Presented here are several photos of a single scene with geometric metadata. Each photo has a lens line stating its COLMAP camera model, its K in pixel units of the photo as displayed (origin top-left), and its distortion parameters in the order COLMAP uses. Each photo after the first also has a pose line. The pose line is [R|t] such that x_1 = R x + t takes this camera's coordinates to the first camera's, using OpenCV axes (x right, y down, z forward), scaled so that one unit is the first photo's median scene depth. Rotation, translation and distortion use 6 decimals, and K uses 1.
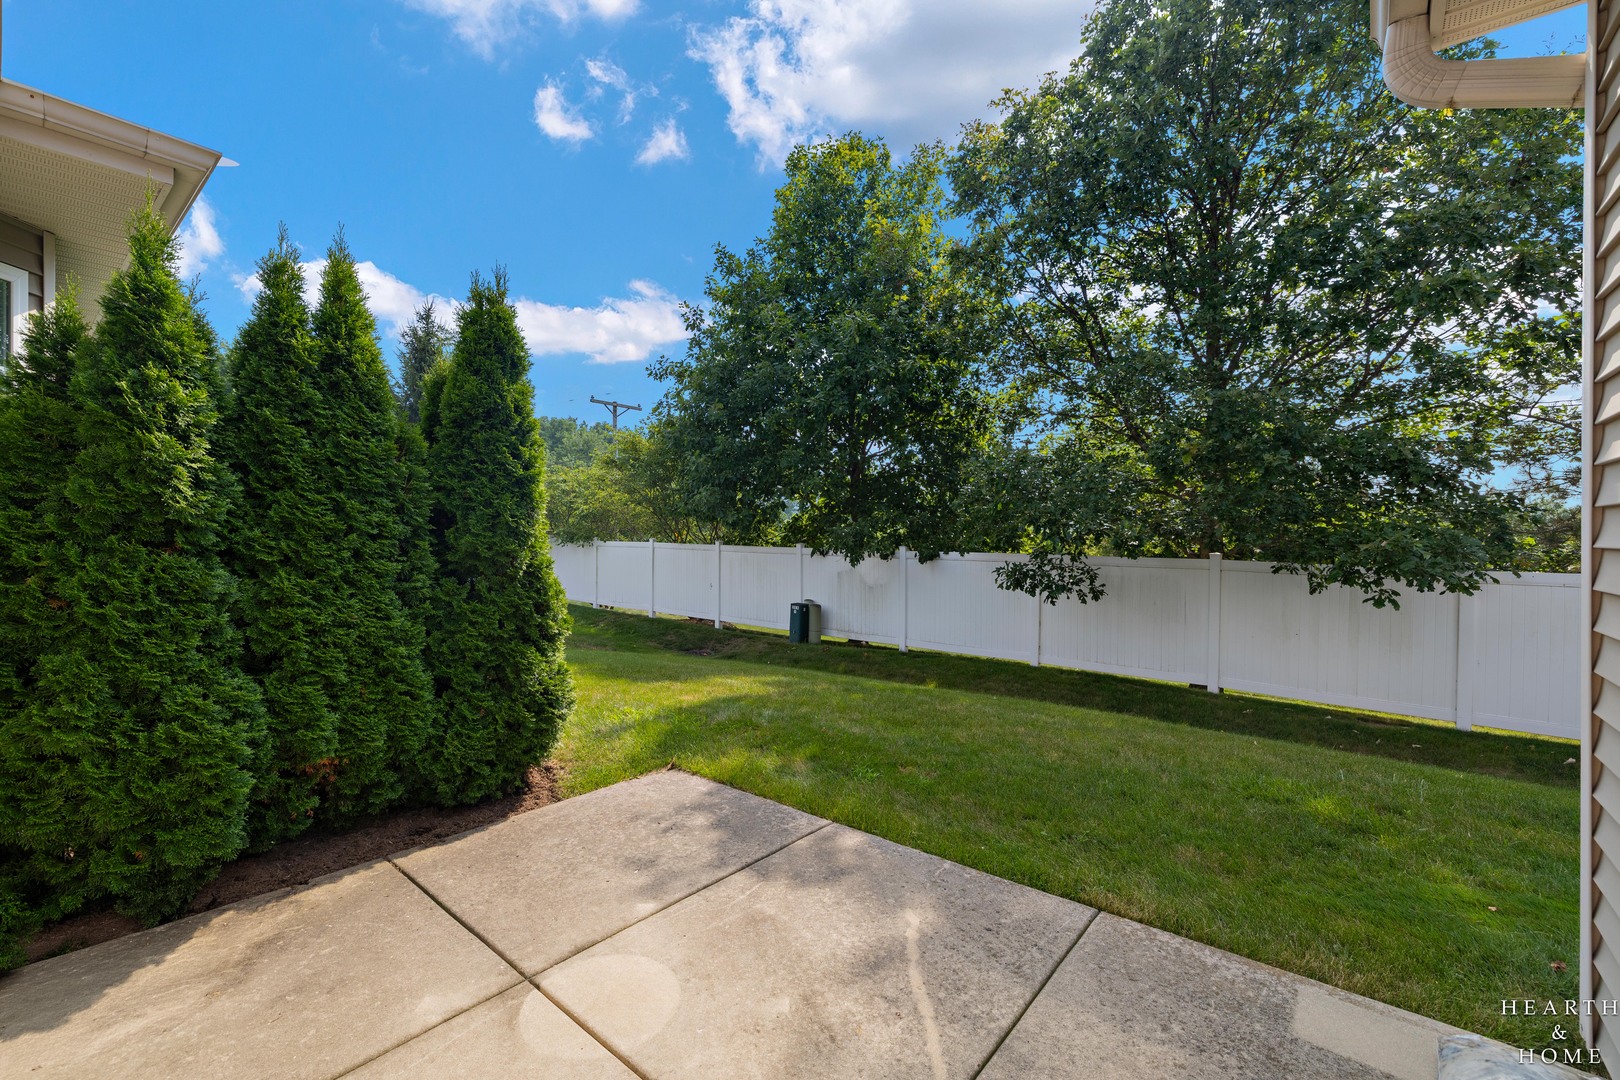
lens RADIAL K [[680.4, 0, 814.9], [0, 680.4, 536.2], [0, 0, 1]] dist [0.002274, 0.000950]
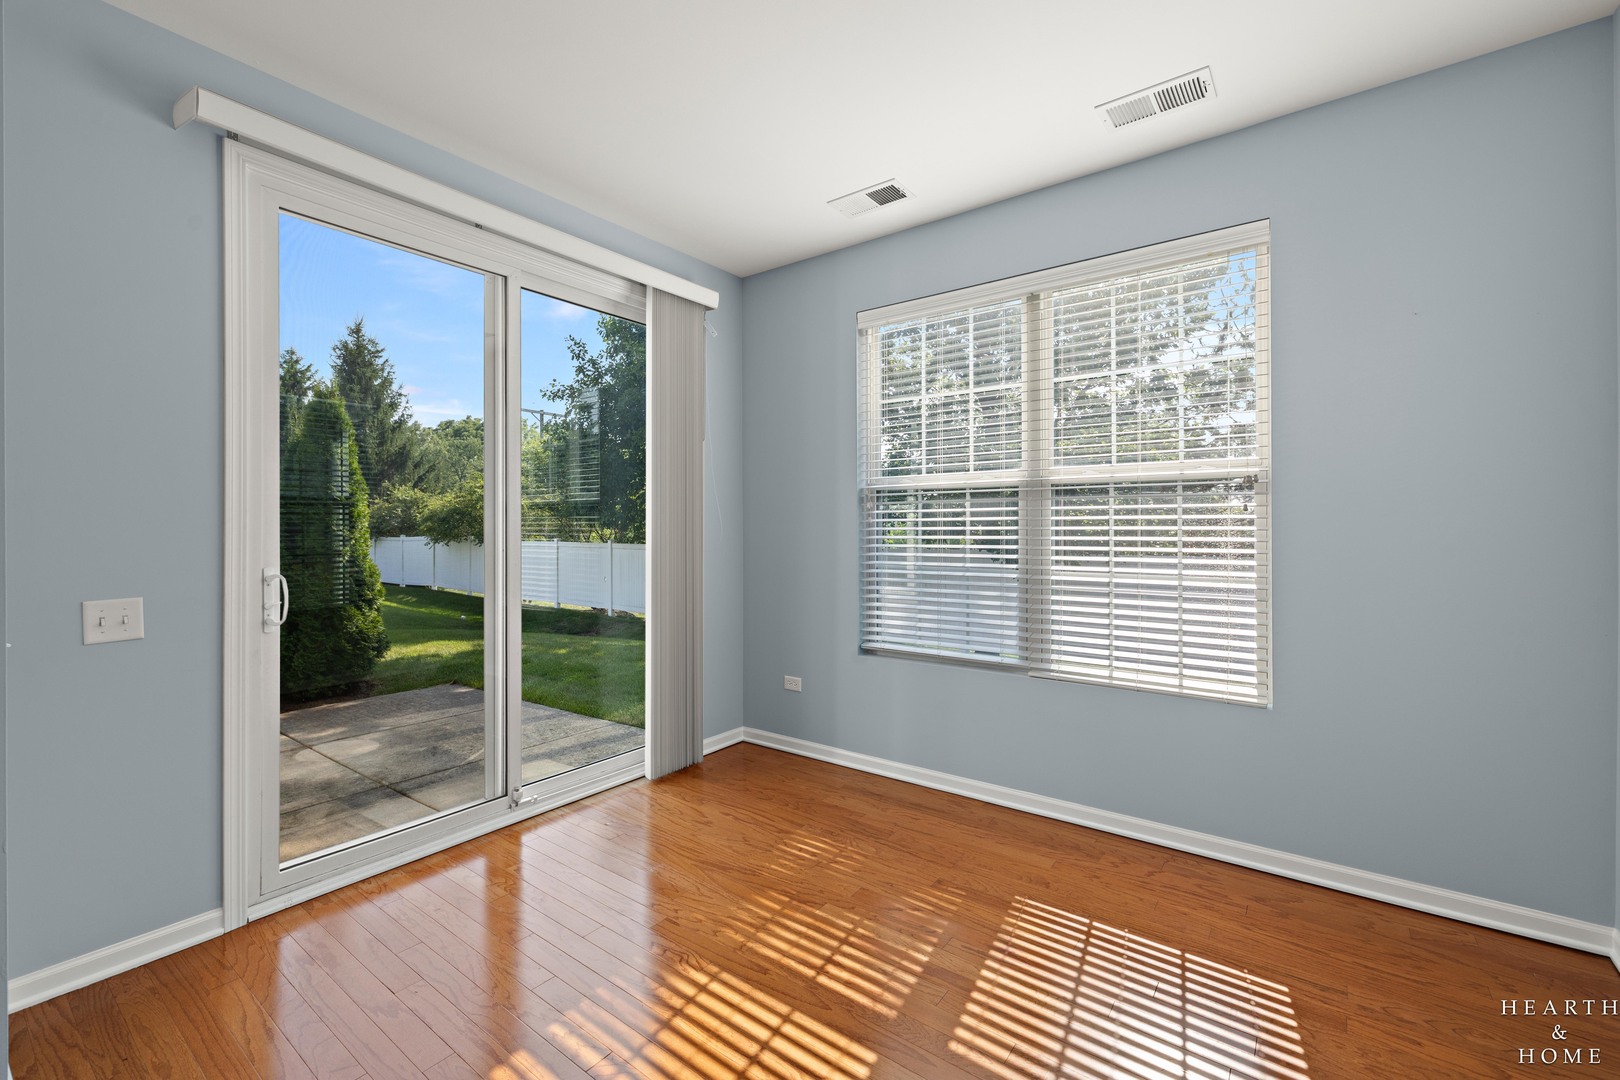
lens RADIAL K [[680.4, 0, 811.6], [0, 680.4, 533.5], [0, 0, 1]] dist [0.002274, 0.000950]
pose [[0.998790, -0.009308, 0.048291, 0.162550], [0.009290, 0.999957, 0.000583, -0.001196], [-0.048295, -0.000133, 0.998833, -0.185804]]
